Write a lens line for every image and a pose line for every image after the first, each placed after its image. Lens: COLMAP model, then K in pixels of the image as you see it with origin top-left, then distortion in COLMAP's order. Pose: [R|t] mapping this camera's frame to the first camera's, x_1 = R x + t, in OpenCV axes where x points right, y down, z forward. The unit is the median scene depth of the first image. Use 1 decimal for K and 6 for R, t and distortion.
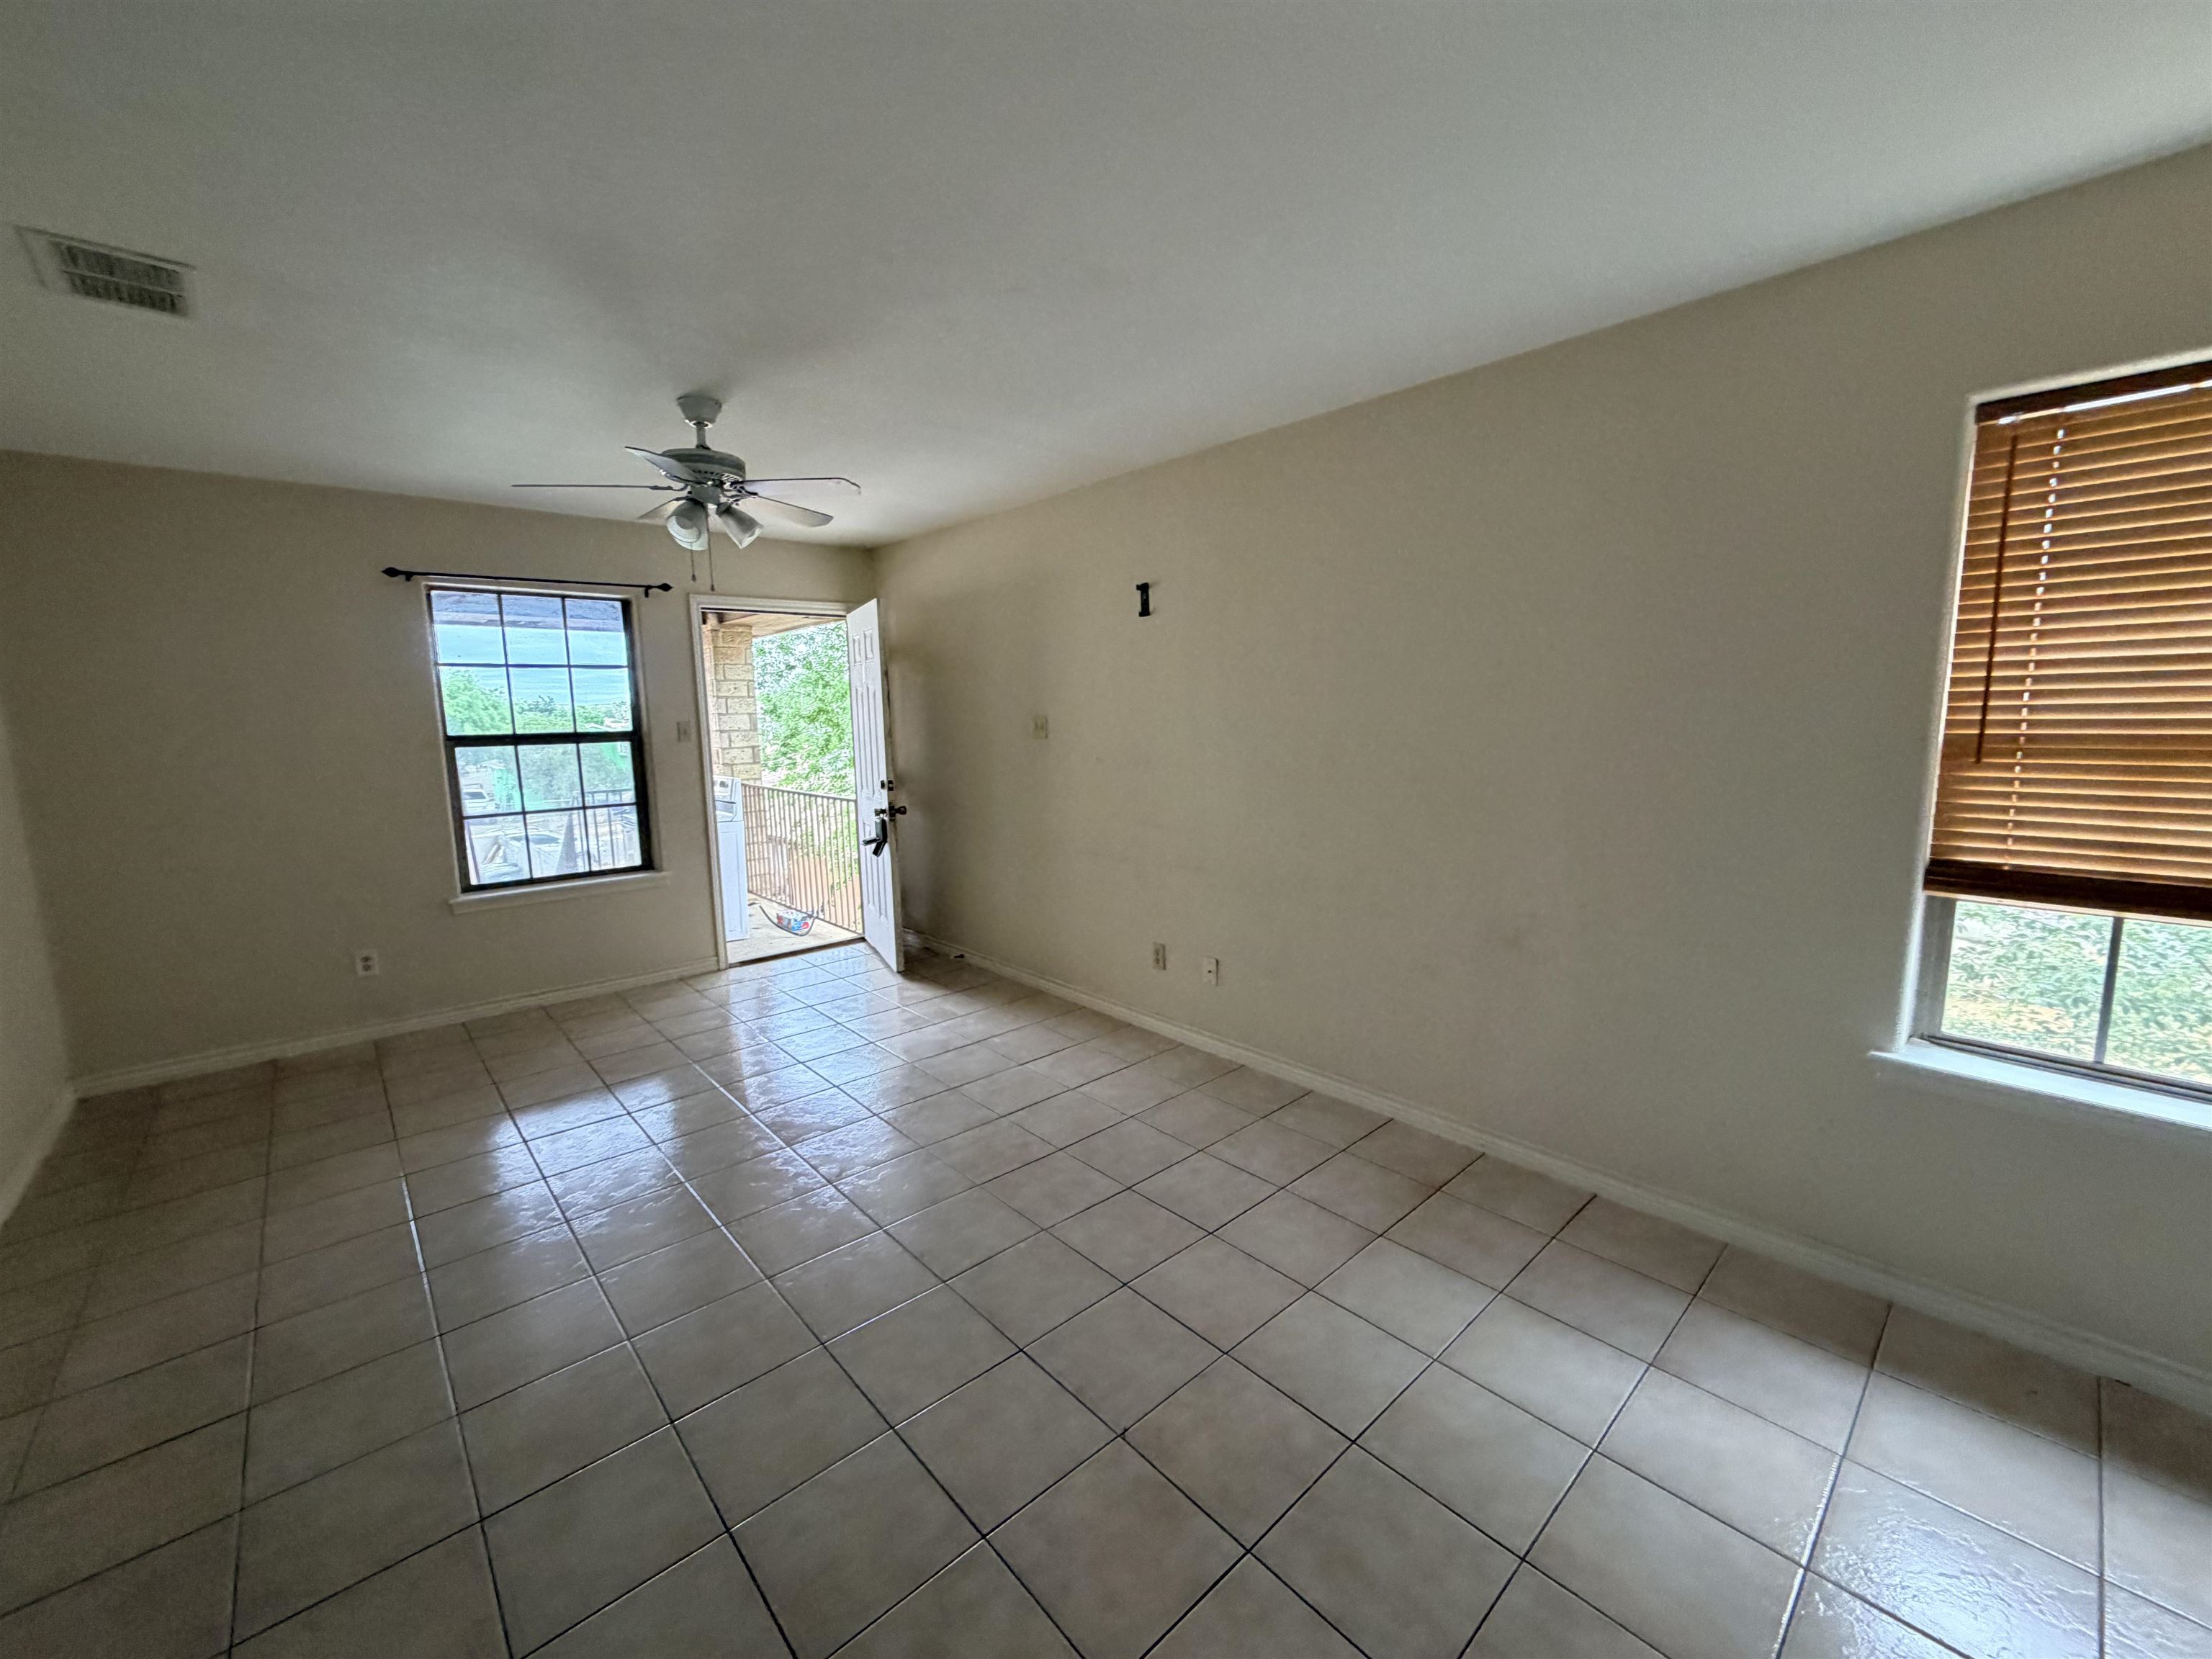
lens RADIAL K [[881.1, 0, 1105.6], [0, 881.1, 828.7], [0, 0, 1]] dist [0.000017, -0.000096]
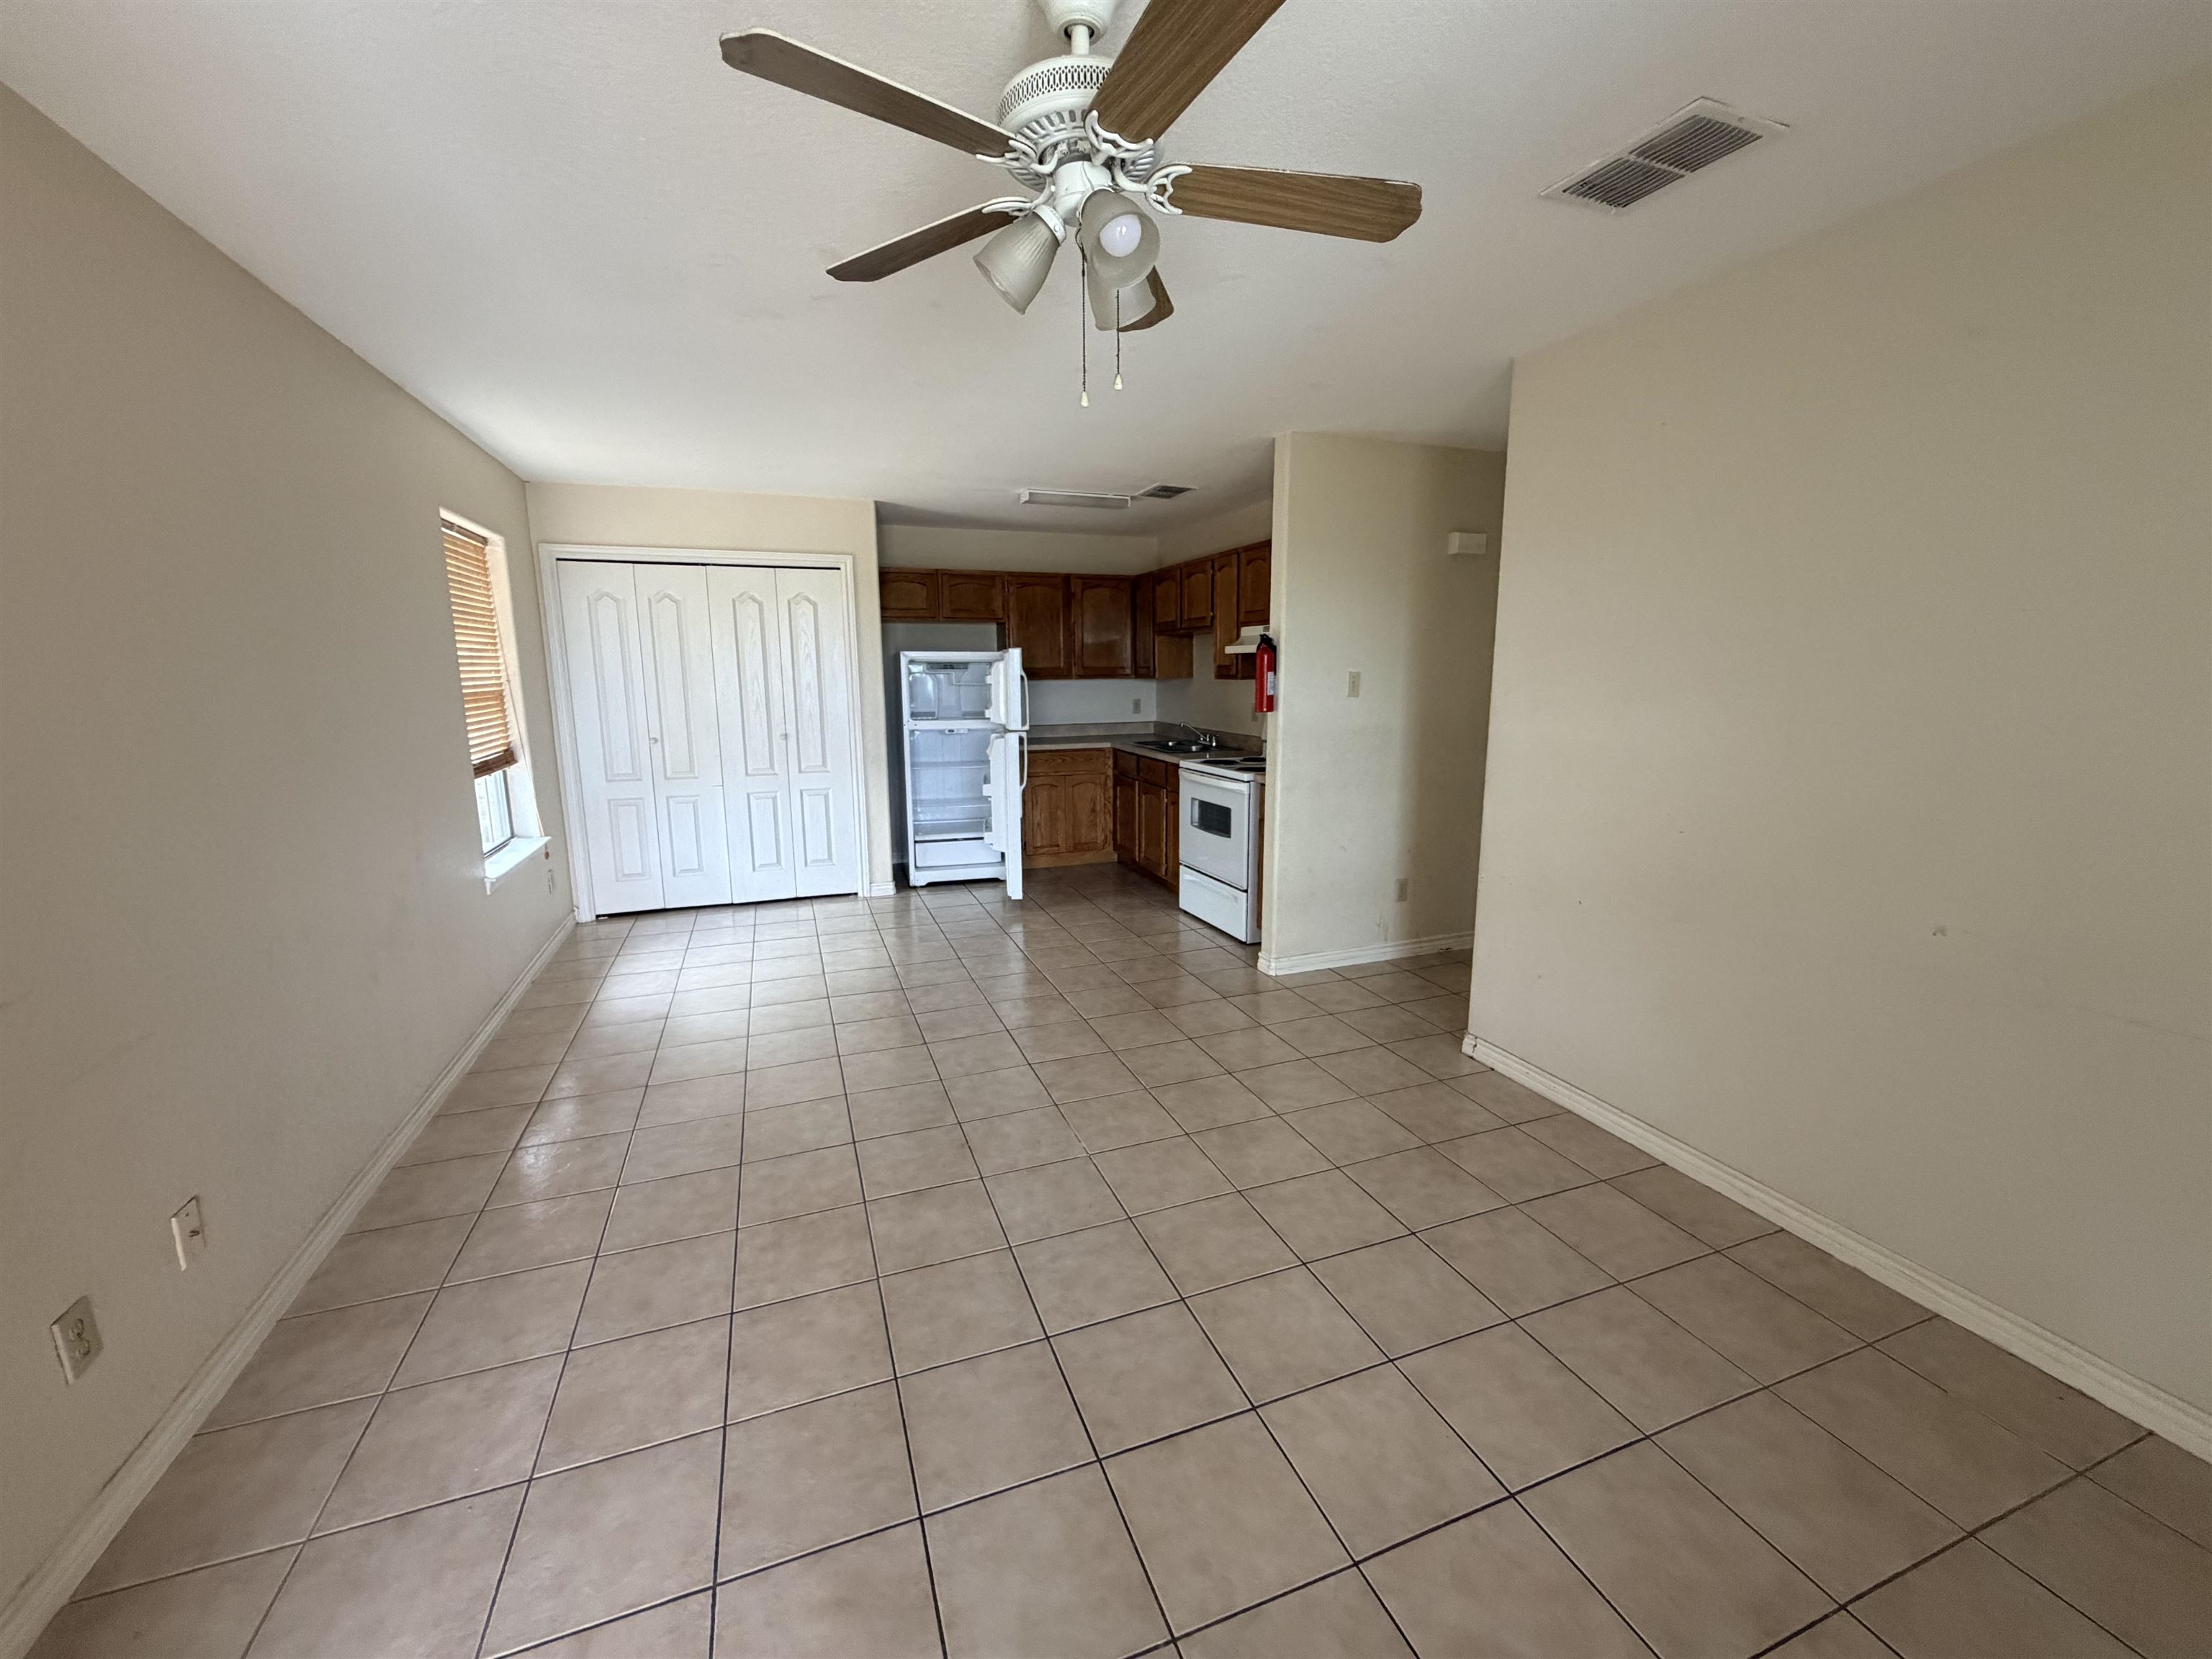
lens RADIAL K [[881.1, 0, 1101.5], [0, 881.1, 821.1], [0, 0, 1]] dist [0.000017, -0.000096]
pose [[-0.927092, -0.040684, 0.372619, -0.501829], [0.073782, 0.954837, 0.287825, -0.149630], [-0.367500, 0.294333, -0.882220, 1.165591]]
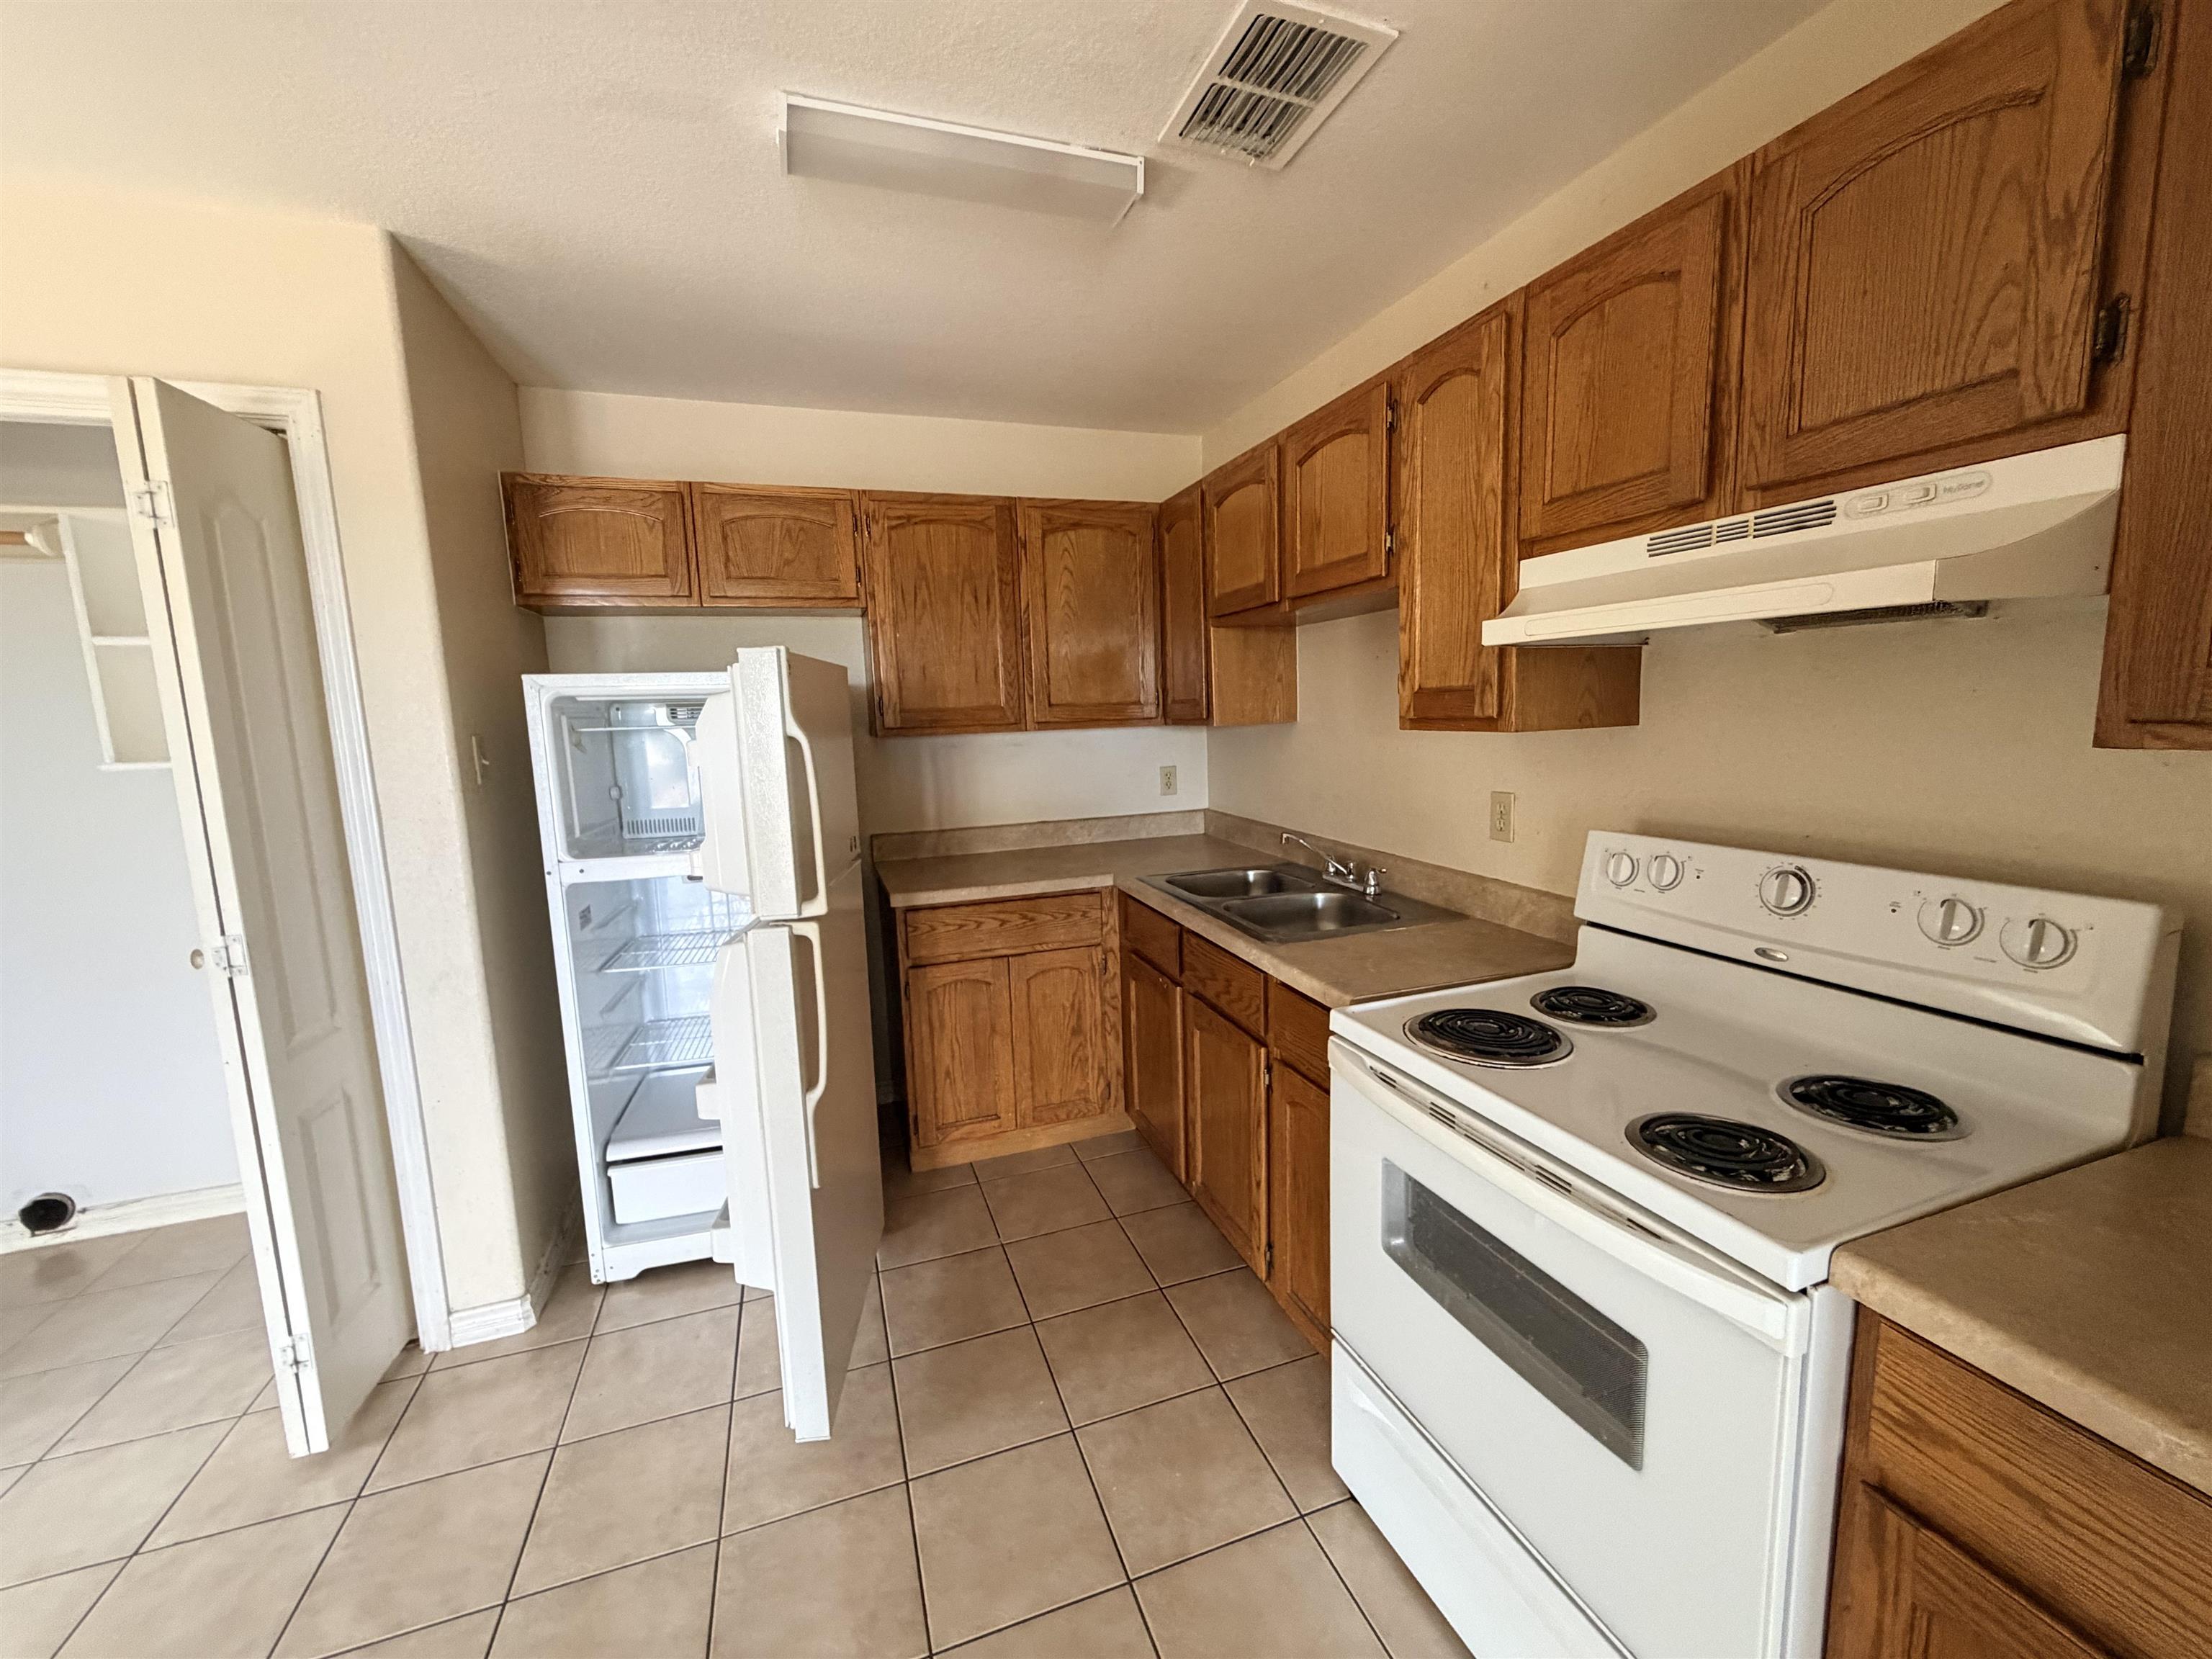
lens RADIAL K [[881.1, 0, 1100.4], [0, 881.1, 828.8], [0, 0, 1]] dist [0.000017, -0.000096]
pose [[-0.916330, -0.008396, 0.400335, -0.157695], [0.102406, 0.961618, 0.254565, -0.028164], [-0.387107, 0.274262, -0.880300, 0.239505]]
